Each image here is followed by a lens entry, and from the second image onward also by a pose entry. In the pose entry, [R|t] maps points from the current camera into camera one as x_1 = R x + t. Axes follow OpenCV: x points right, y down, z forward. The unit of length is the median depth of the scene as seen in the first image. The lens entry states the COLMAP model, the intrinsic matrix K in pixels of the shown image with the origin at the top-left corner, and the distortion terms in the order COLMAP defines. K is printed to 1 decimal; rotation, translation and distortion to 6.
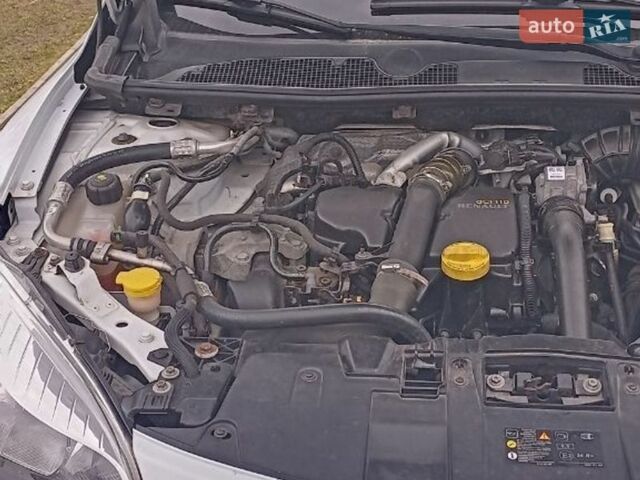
lens RADIAL K [[471.2, 0, 320.4], [0, 471.2, 242.4], [0, 0, 1]] dist [-0.014076, 0.003475]
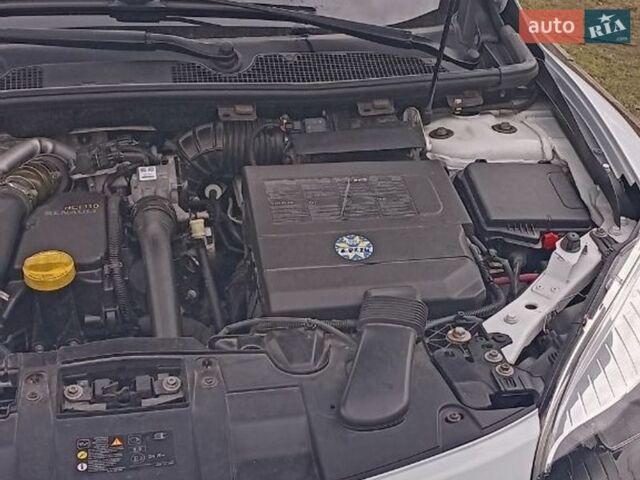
lens RADIAL K [[471.2, 0, 320.5], [0, 471.2, 237.8], [0, 0, 1]] dist [-0.014076, 0.003475]
pose [[0.983508, -0.086609, 0.158781, 0.704190], [0.086956, 0.996201, 0.004773, 0.016371], [-0.158591, 0.009113, 0.987302, -0.041905]]
